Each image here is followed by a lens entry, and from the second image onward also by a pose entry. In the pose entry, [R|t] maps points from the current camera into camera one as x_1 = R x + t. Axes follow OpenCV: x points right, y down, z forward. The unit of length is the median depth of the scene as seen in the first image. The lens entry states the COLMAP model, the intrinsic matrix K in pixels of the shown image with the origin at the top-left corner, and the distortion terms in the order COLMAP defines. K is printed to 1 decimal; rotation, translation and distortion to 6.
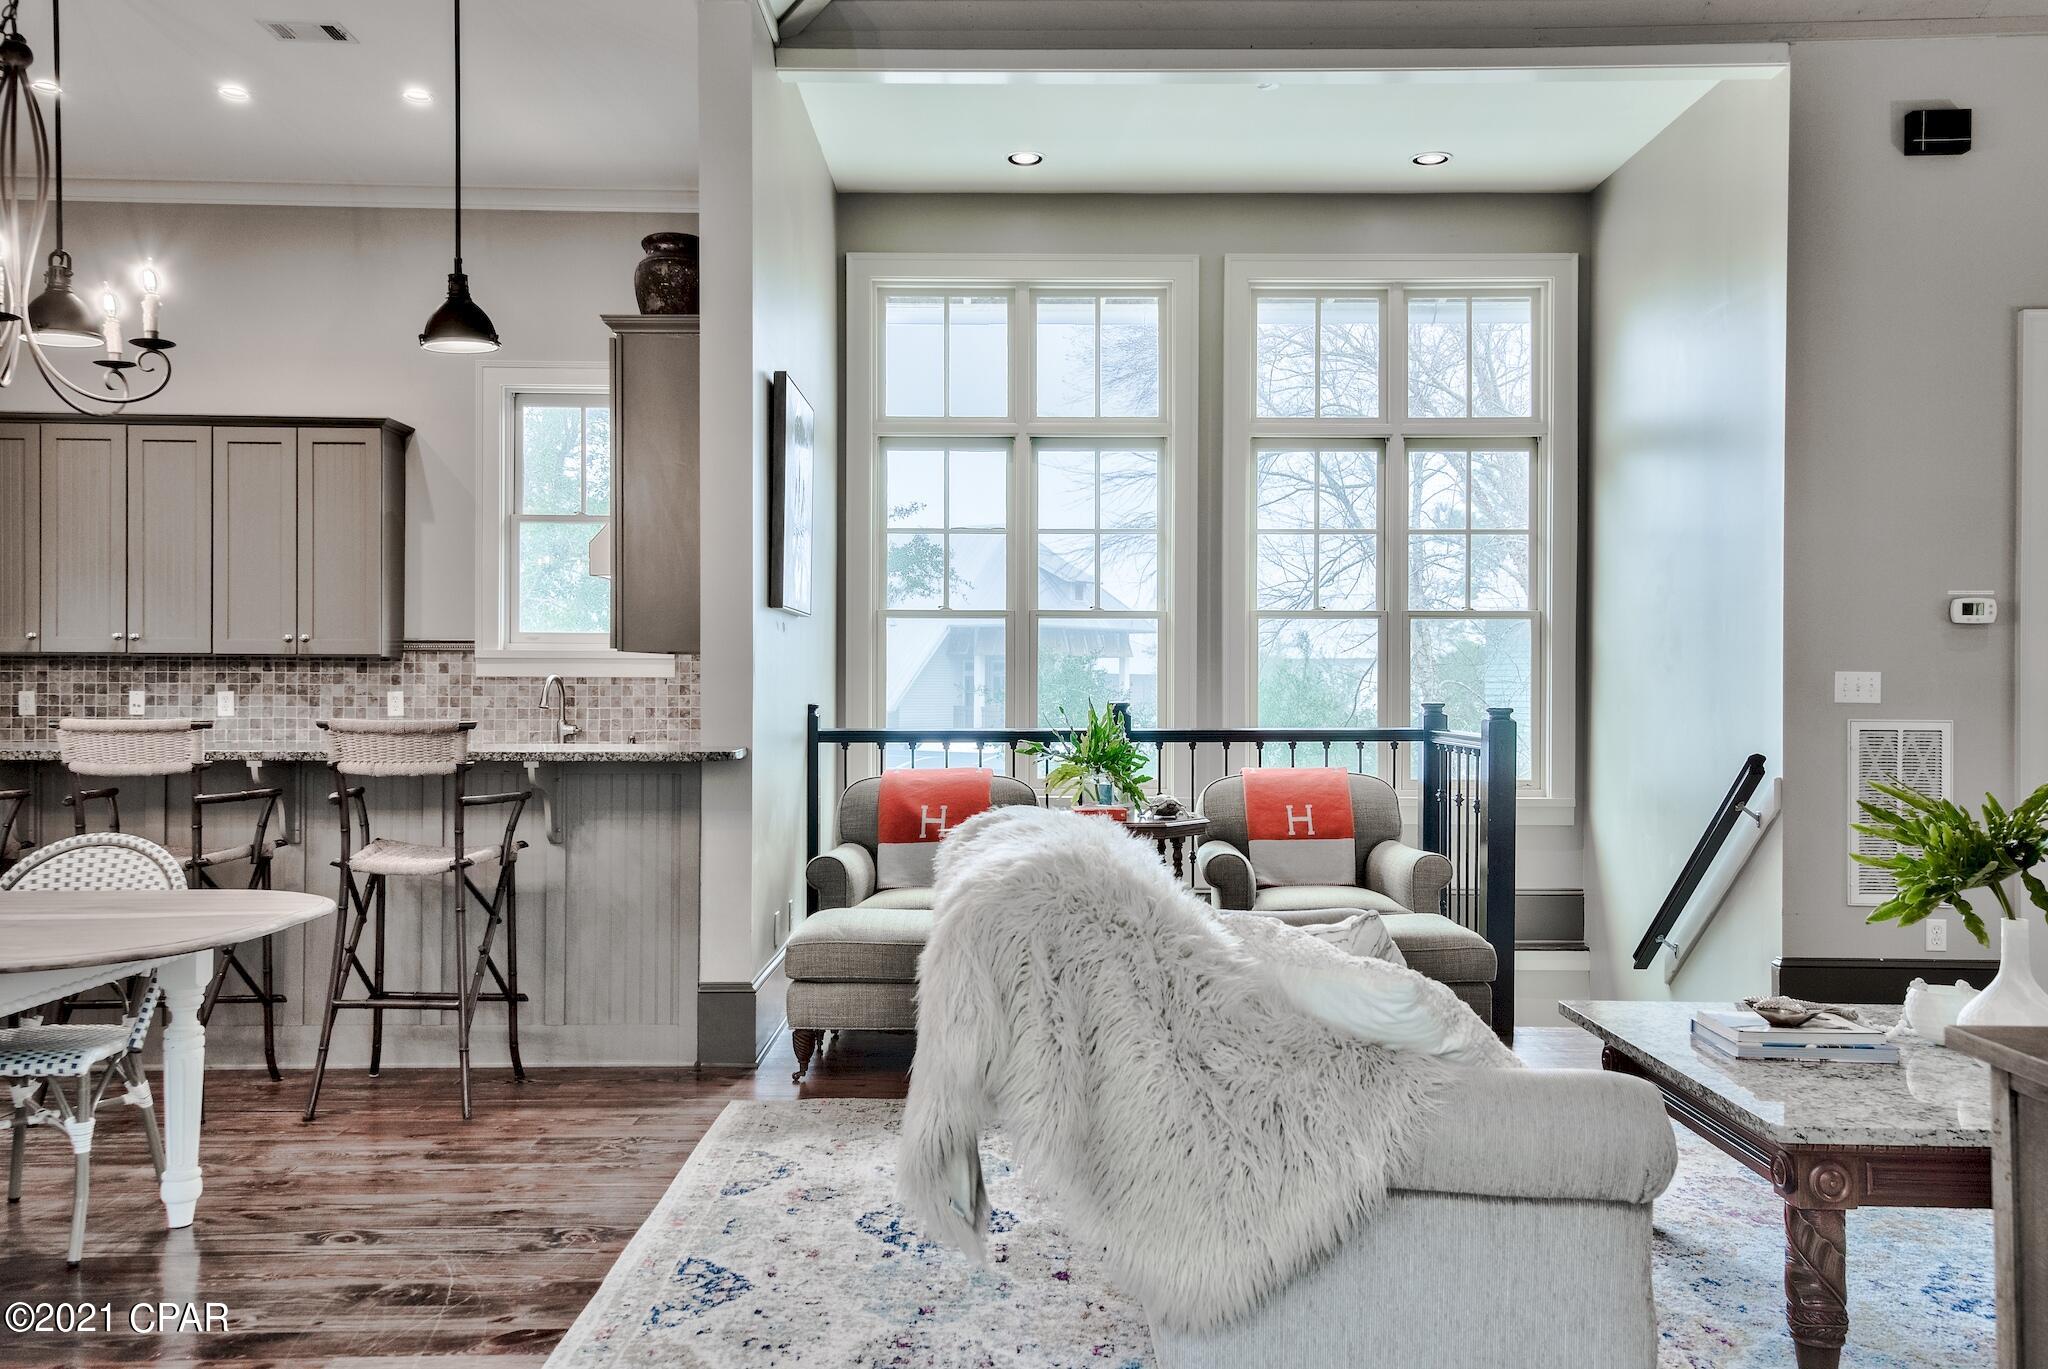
lens RADIAL K [[1798.8, 0, 1023.5], [0, 1798.8, 675.5], [0, 0, 1]] dist [0.100269, 0.010590]
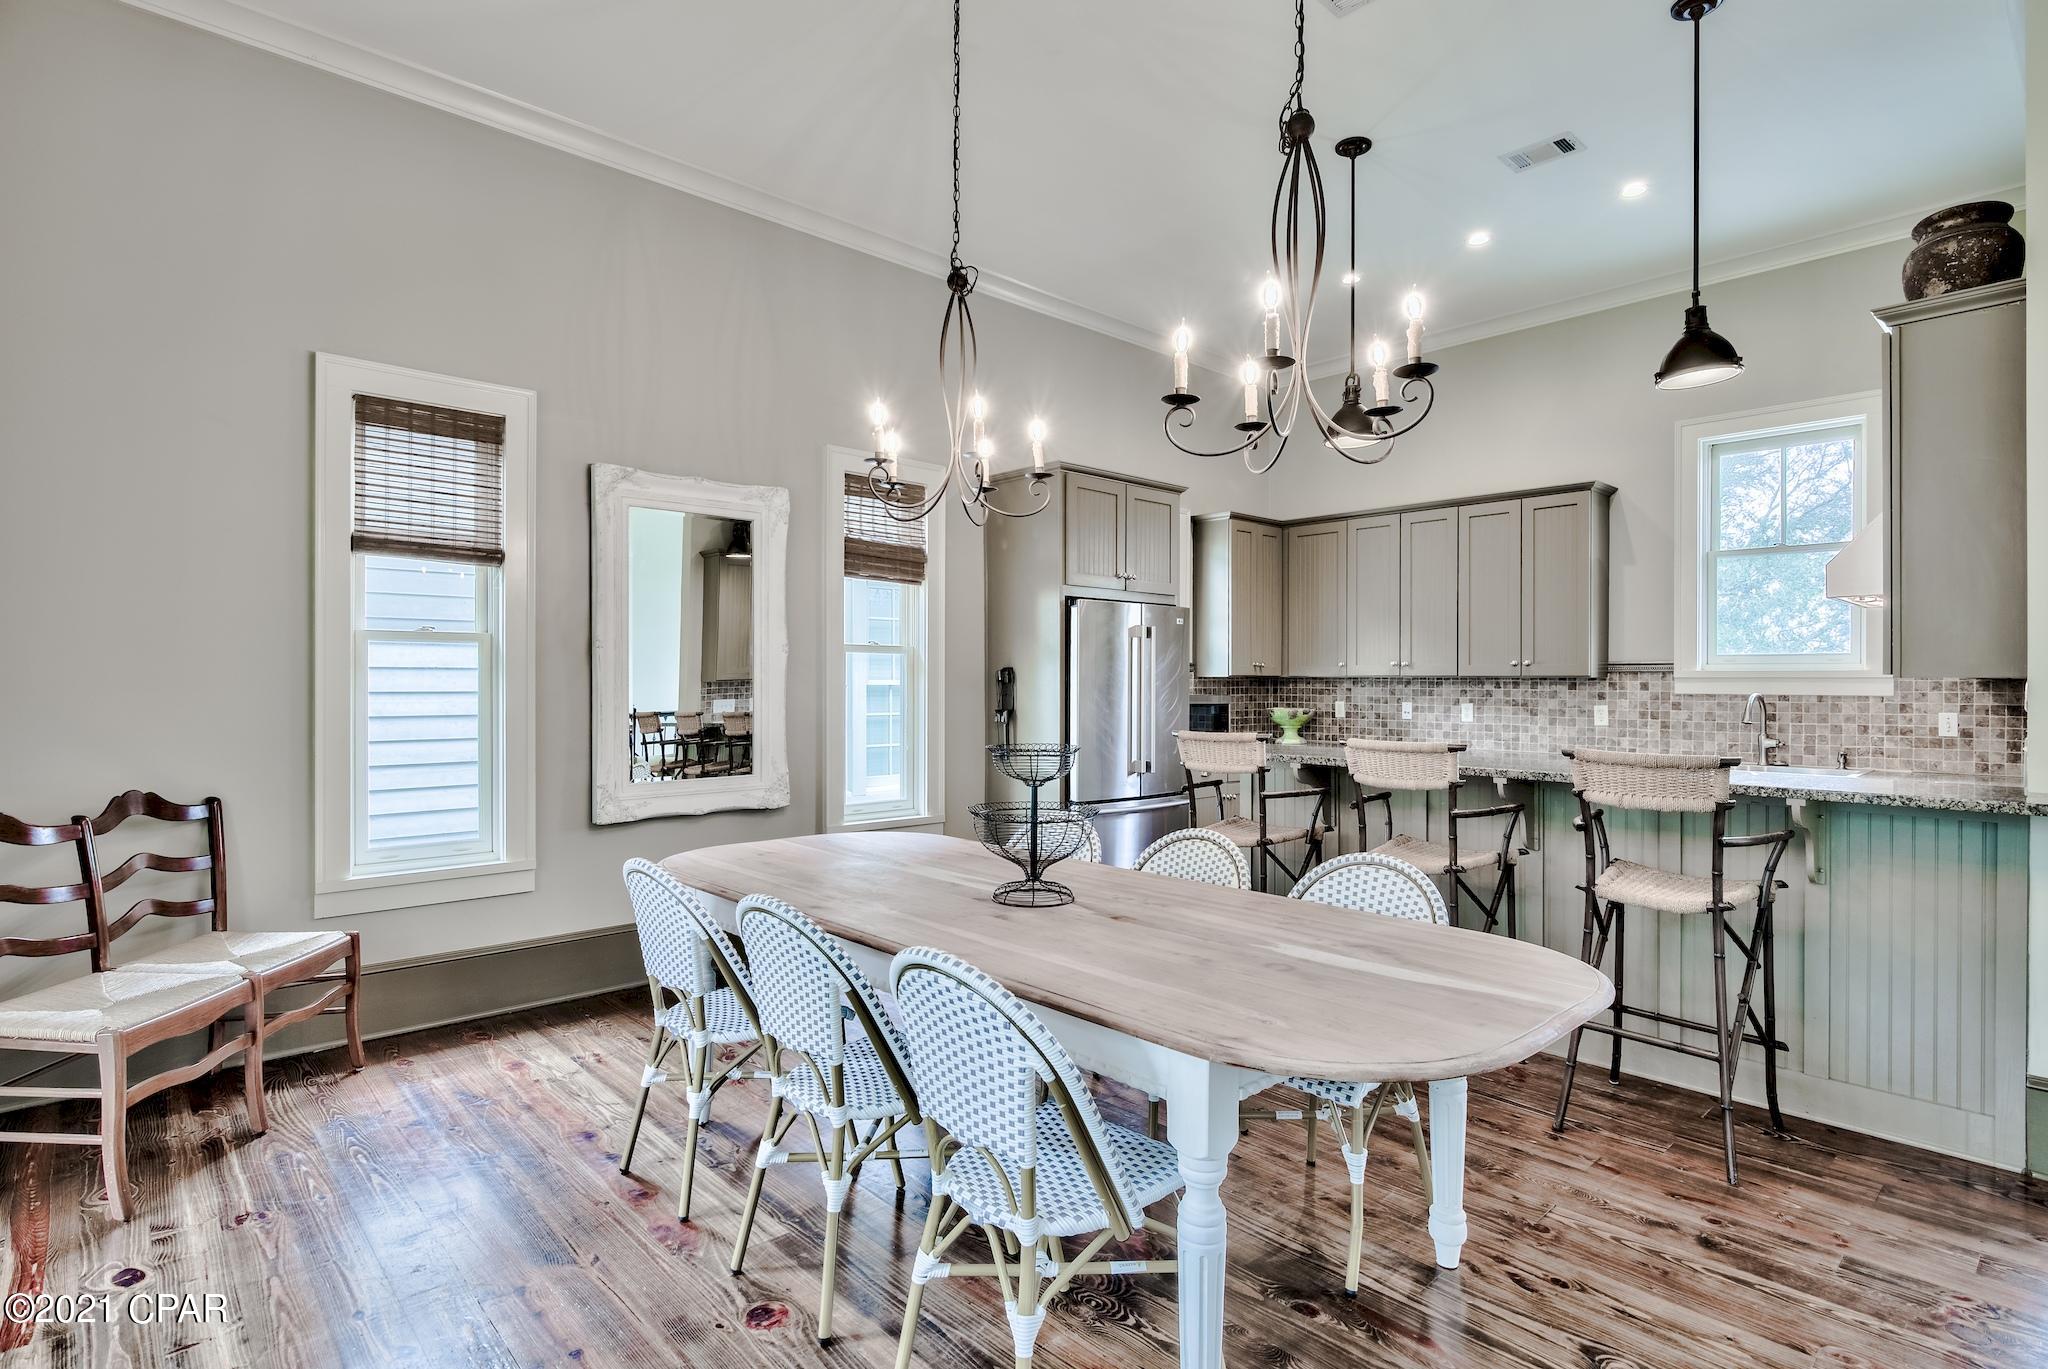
lens RADIAL K [[1004.5, 0, 1024.0], [0, 1004.5, 684.5], [0, 0, 1]] dist [-0.023721, 0.000152]
pose [[0.684311, 0.000372, -0.729190, -0.168480], [0.005968, 0.999964, 0.006111, -0.016027], [0.729166, -0.008534, 0.684284, 0.358210]]
